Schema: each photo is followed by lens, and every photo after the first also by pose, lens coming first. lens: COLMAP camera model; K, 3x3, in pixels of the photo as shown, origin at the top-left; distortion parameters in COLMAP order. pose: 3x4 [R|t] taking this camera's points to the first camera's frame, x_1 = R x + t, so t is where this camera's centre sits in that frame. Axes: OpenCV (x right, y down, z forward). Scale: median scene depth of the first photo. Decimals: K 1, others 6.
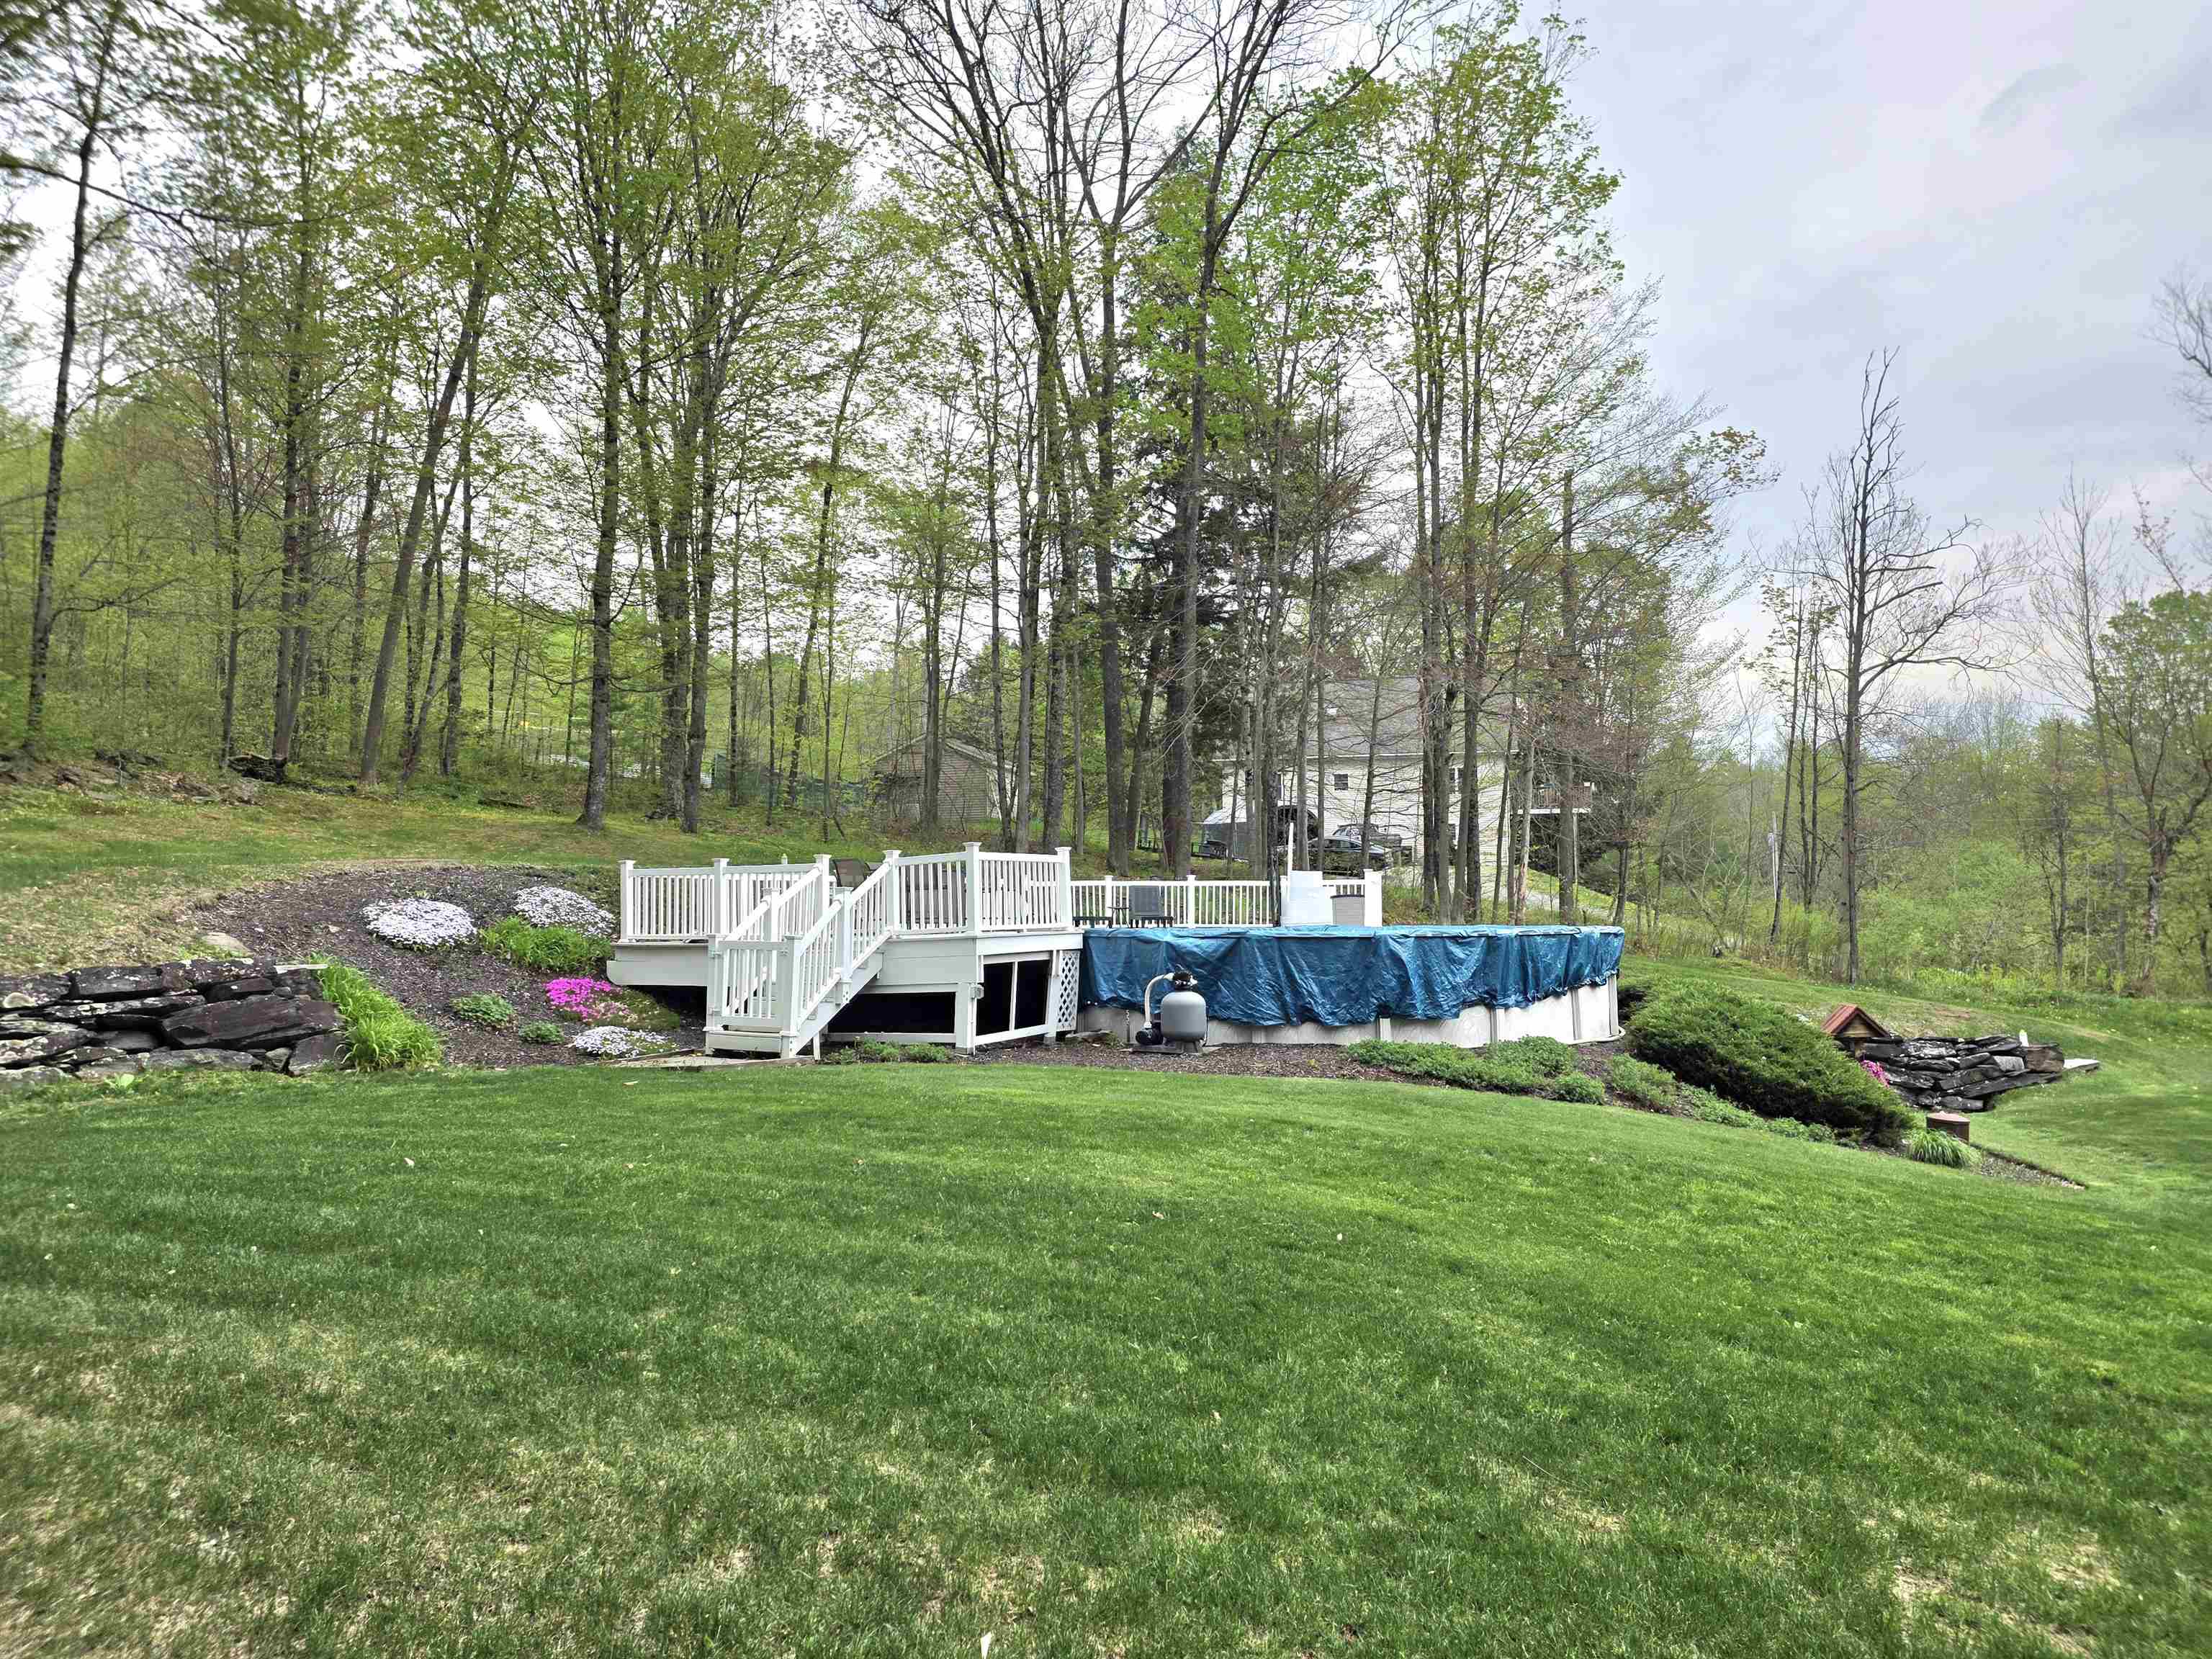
lens RADIAL K [[1410.6, 0, 1106.0], [0, 1410.6, 829.5], [0, 0, 1]] dist [0.232070, -0.322021]
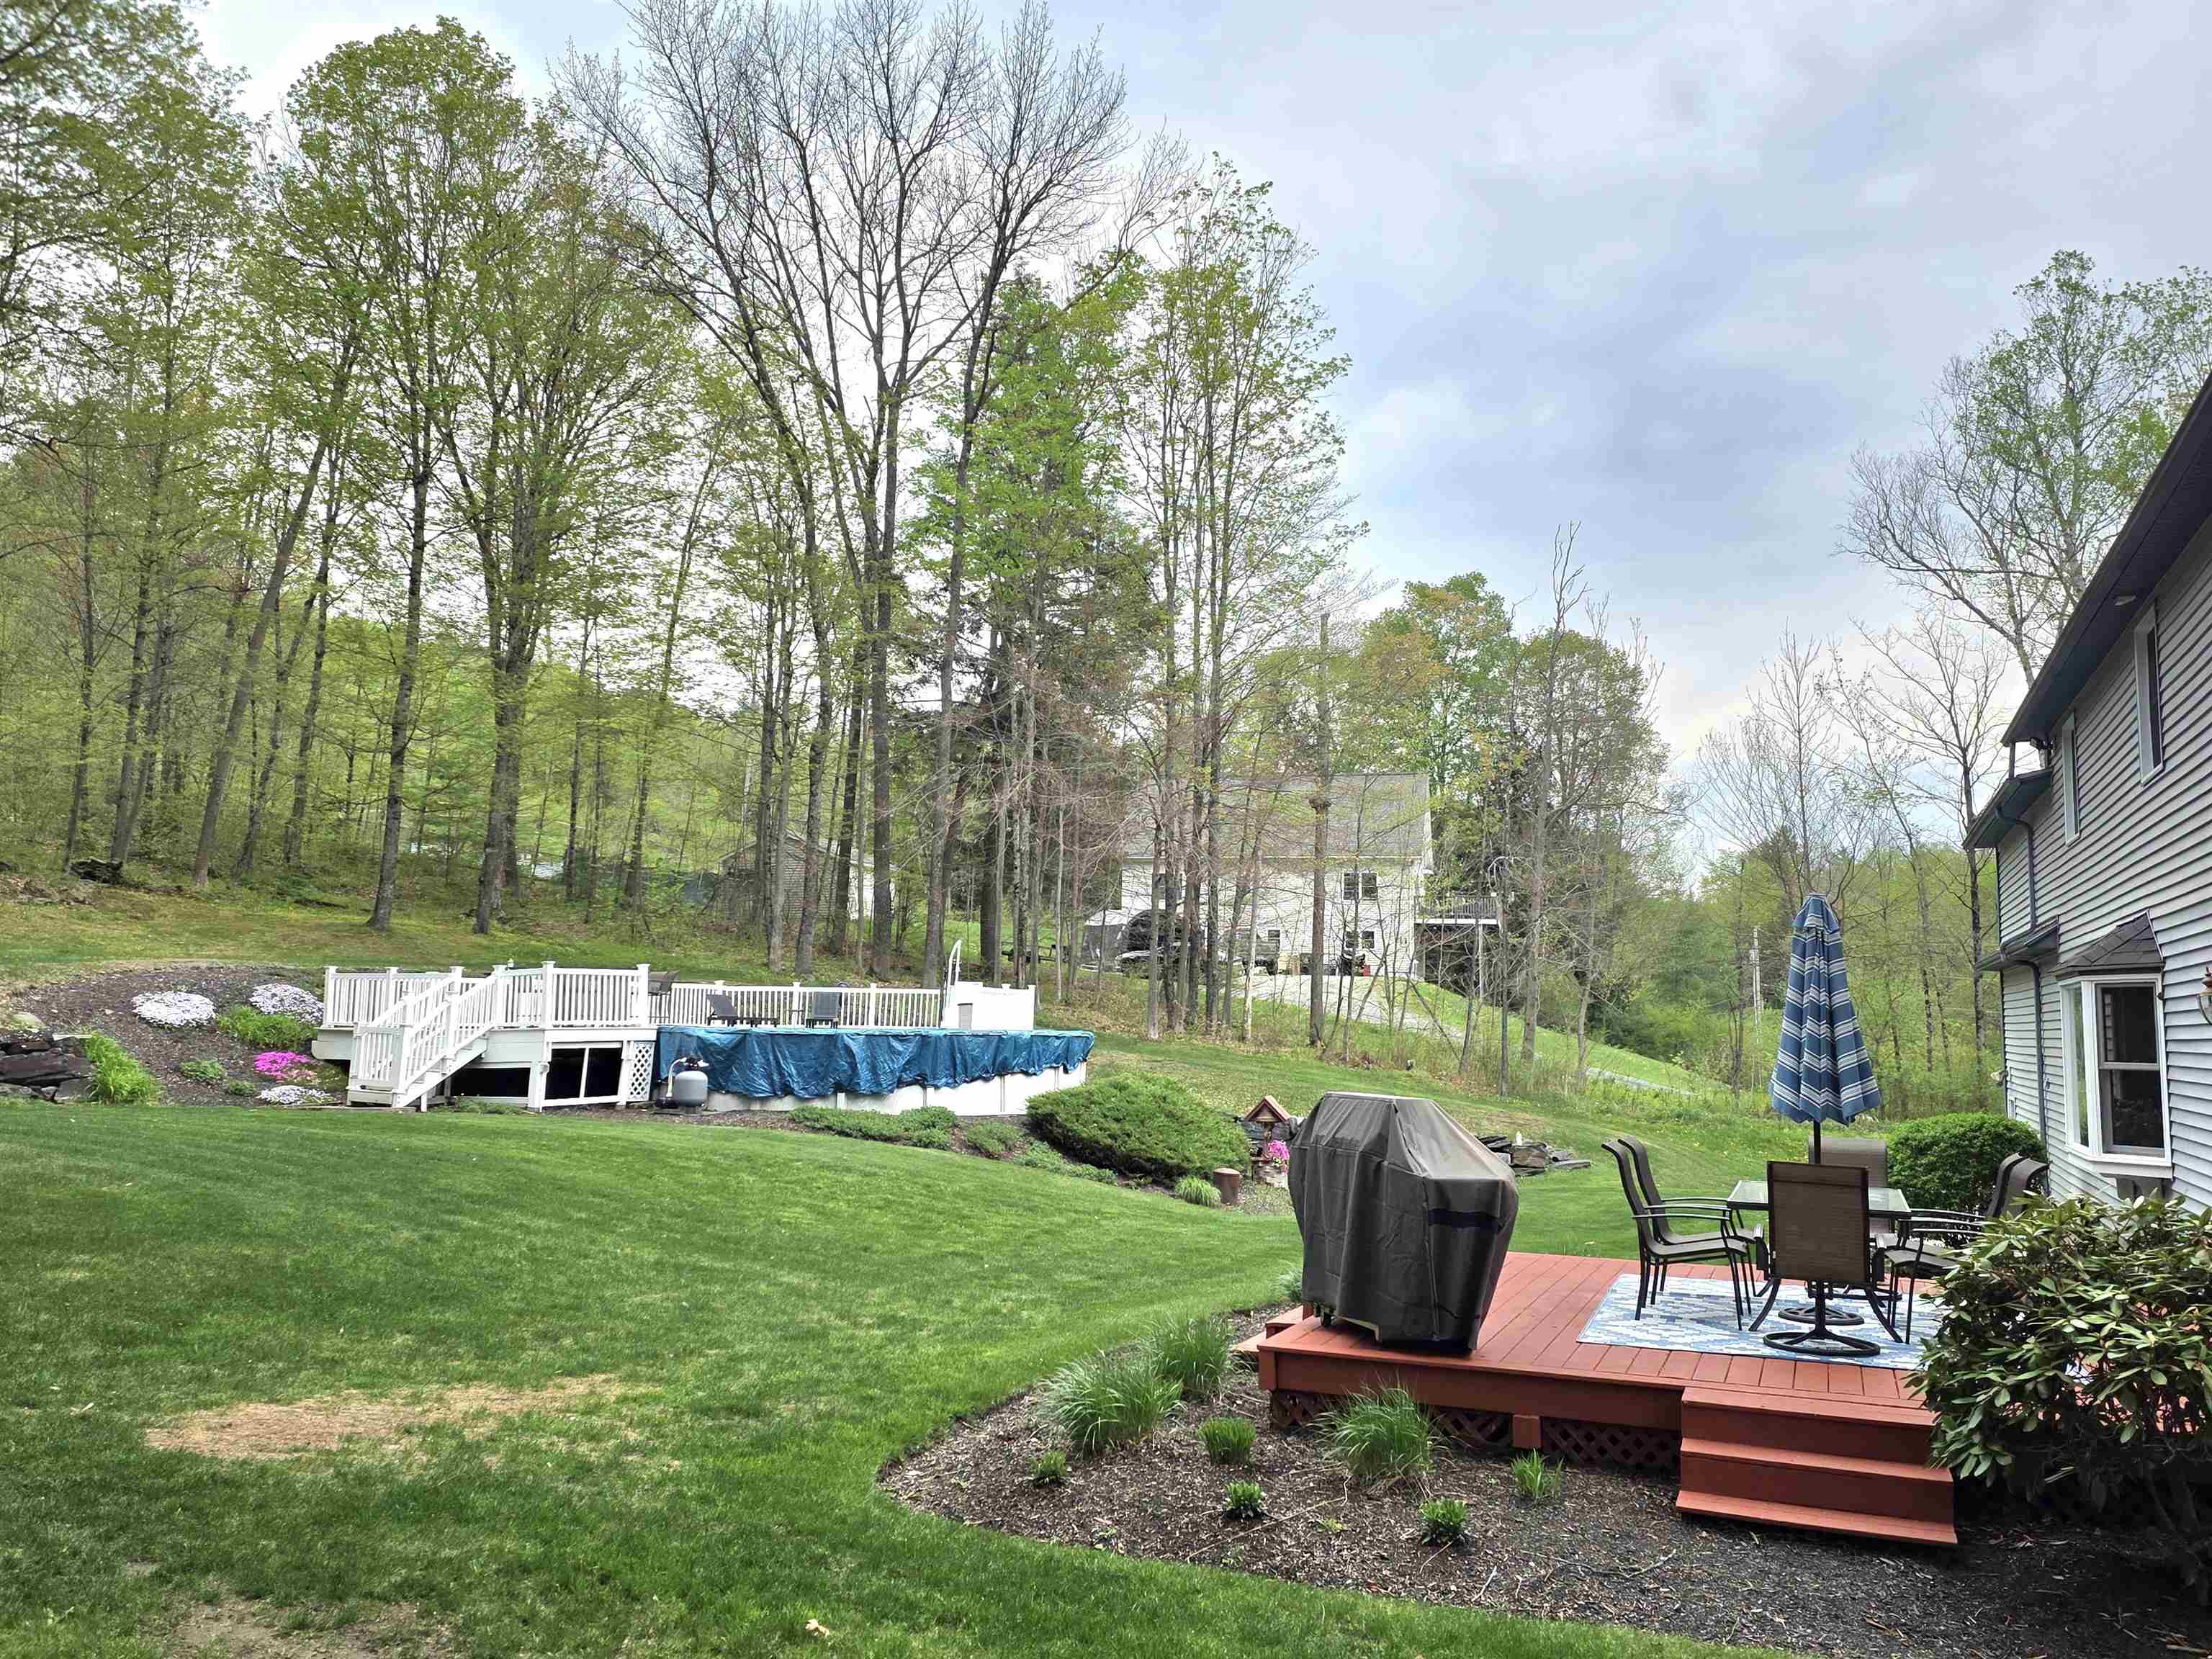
lens RADIAL K [[1775.1, 0, 1106.0], [0, 1775.1, 829.5], [0, 0, 1]] dist [0.160572, -0.163648]
pose [[0.998574, 0.022770, -0.048288, 0.528884], [-0.025040, 0.998584, -0.046928, -0.050054], [0.047151, 0.048070, 0.997730, -0.747729]]
